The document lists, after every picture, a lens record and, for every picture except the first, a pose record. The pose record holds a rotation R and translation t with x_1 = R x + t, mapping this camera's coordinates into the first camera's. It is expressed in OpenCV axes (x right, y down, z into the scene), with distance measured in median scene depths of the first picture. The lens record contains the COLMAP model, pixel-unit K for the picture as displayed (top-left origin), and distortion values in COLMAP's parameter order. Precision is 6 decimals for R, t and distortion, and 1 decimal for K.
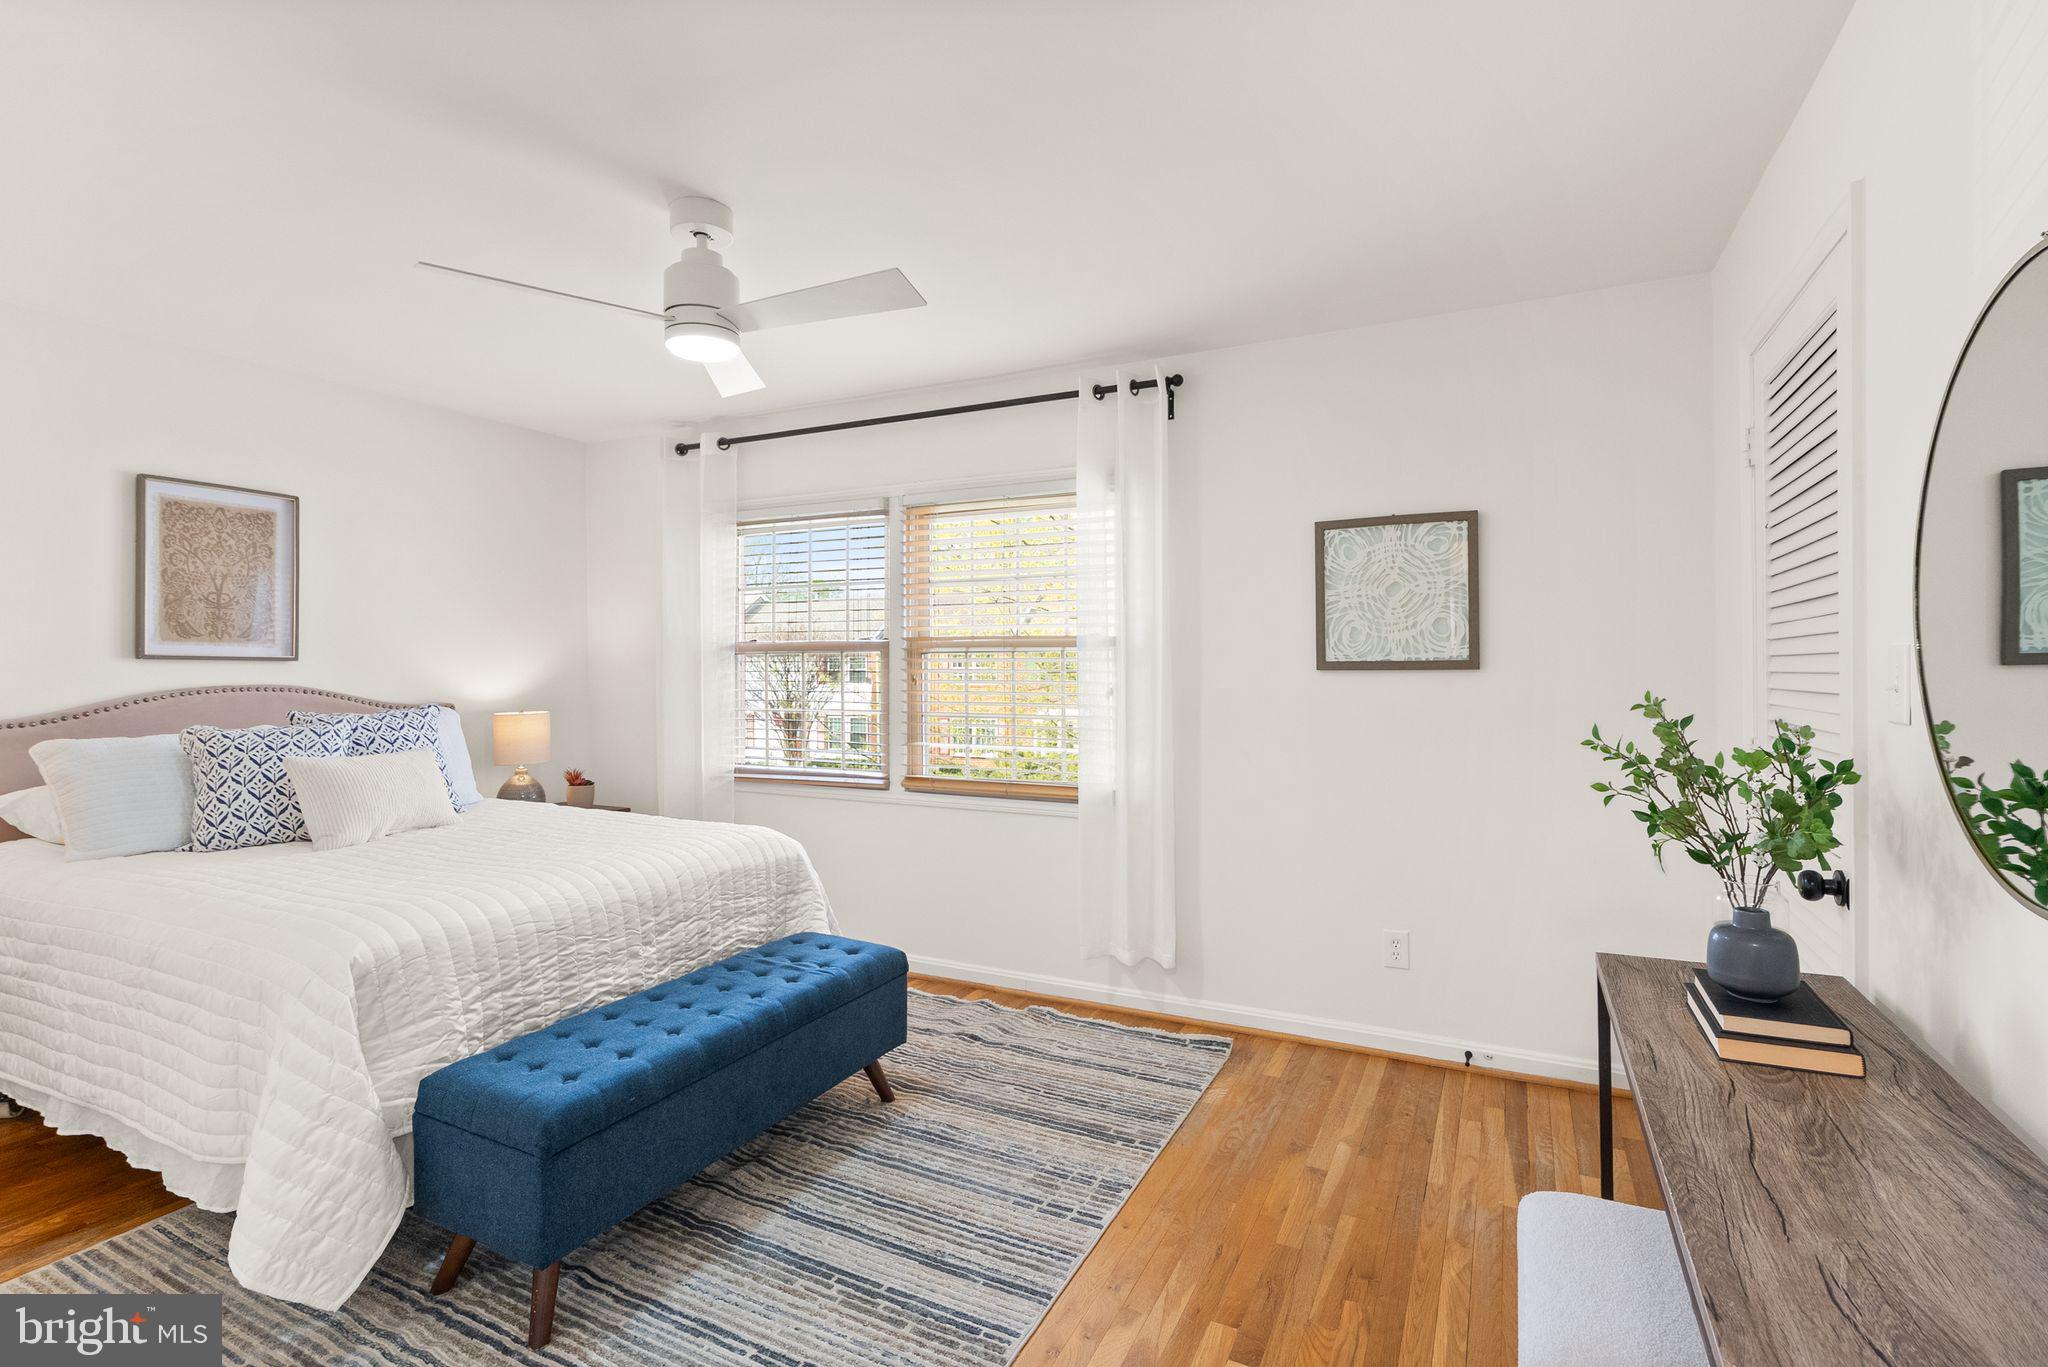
lens RADIAL K [[963.4, 0, 1028.0], [0, 963.4, 672.1], [0, 0, 1]] dist [0.004049, 0.000667]
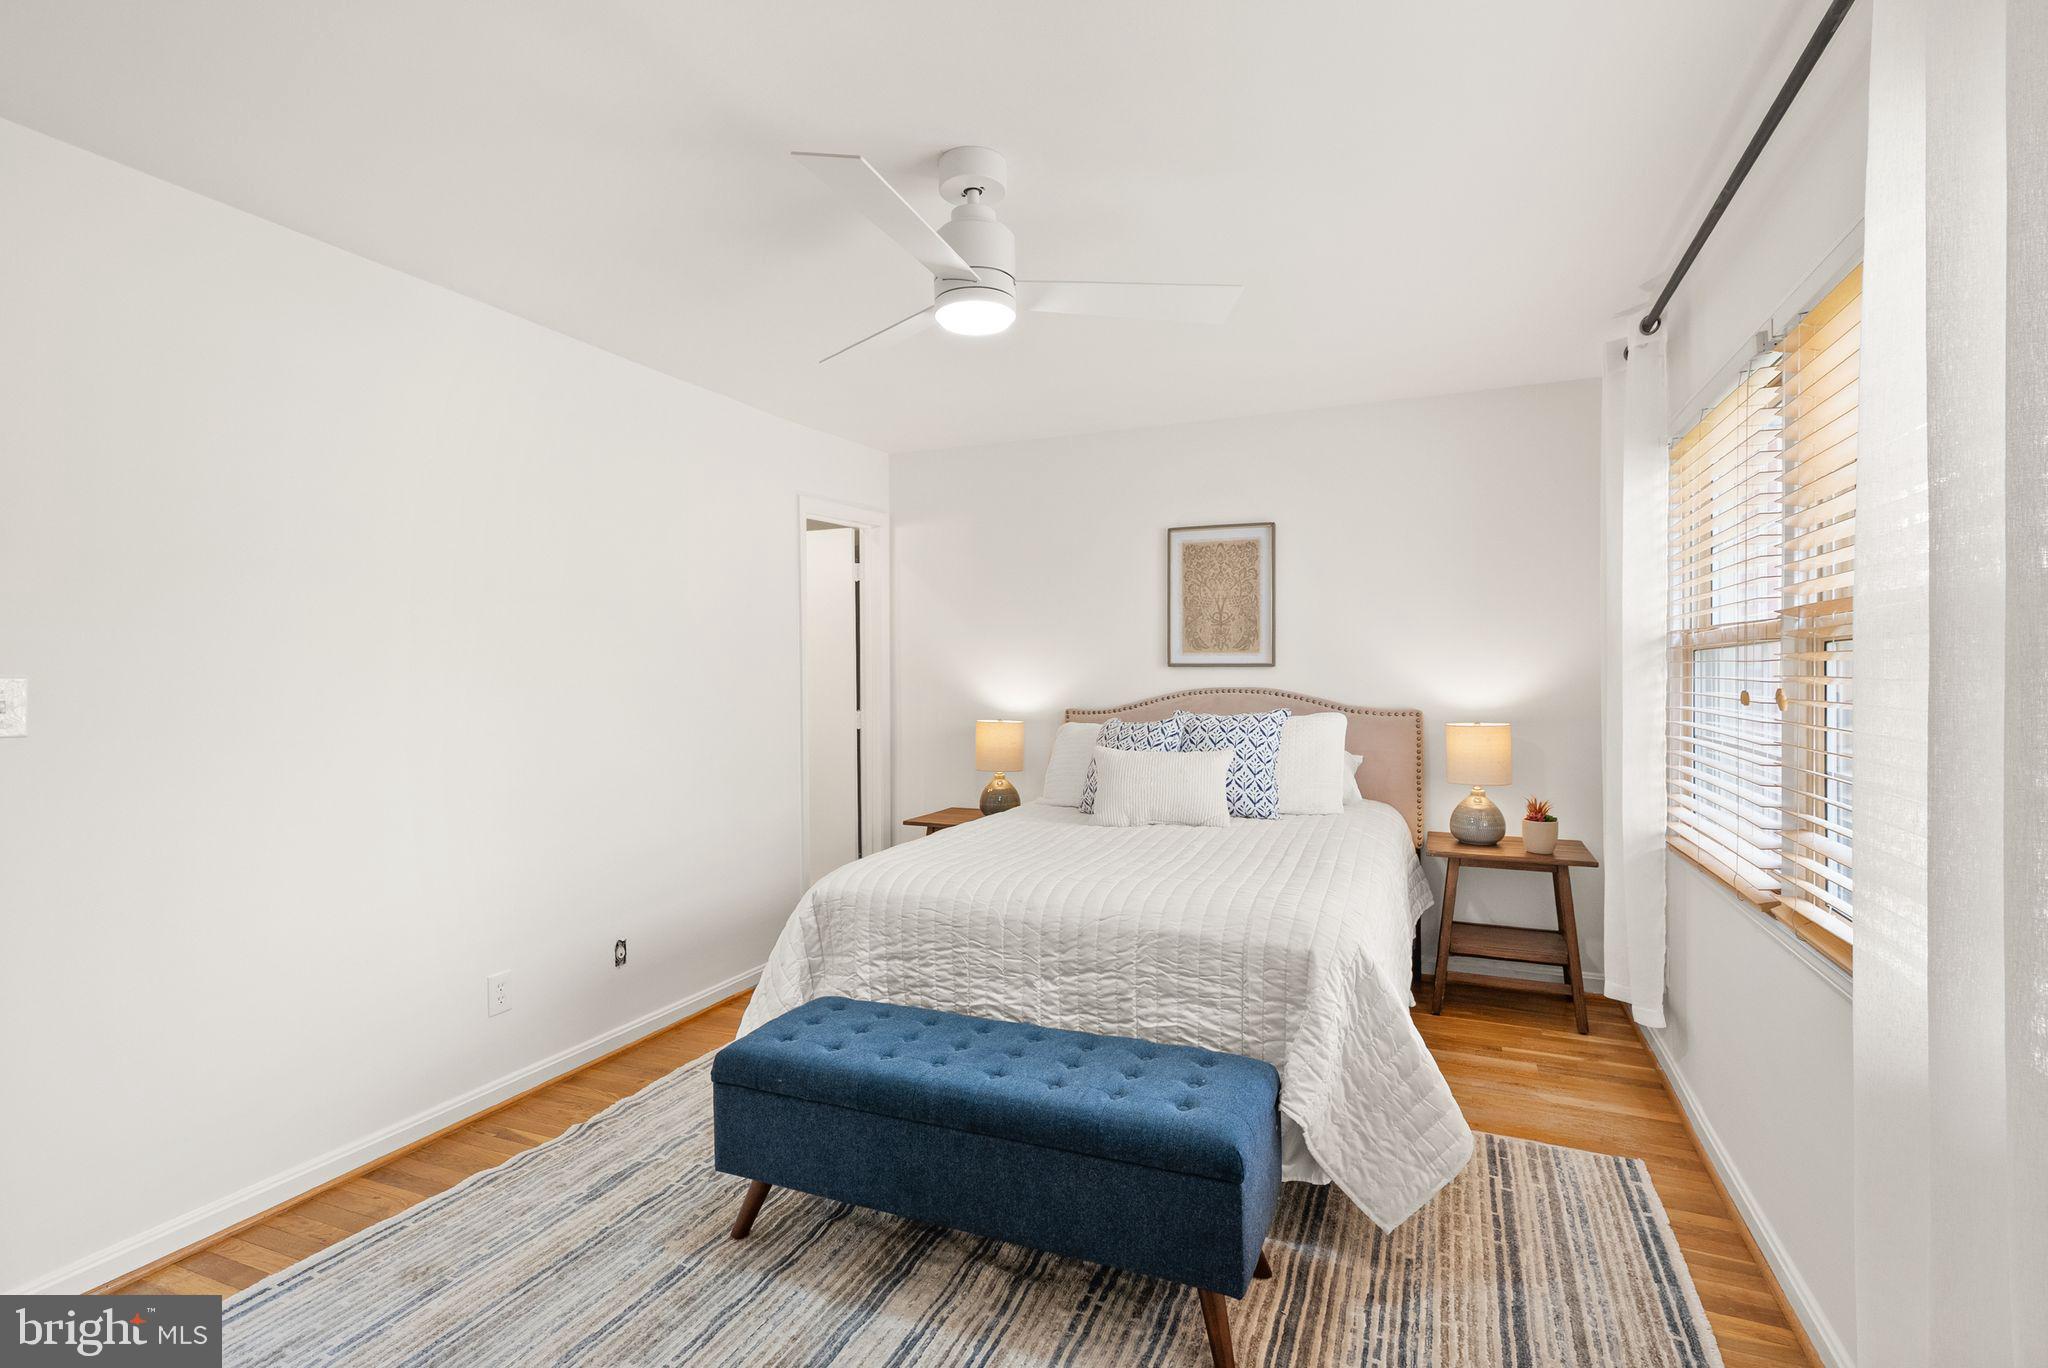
lens RADIAL K [[963.4, 0, 1029.9], [0, 963.4, 678.5], [0, 0, 1]] dist [0.004049, 0.000667]
pose [[0.062304, 0.009855, -0.998009, 0.442372], [0.001781, 0.999949, 0.009985, -0.011745], [0.998056, -0.002399, 0.062283, 0.787916]]
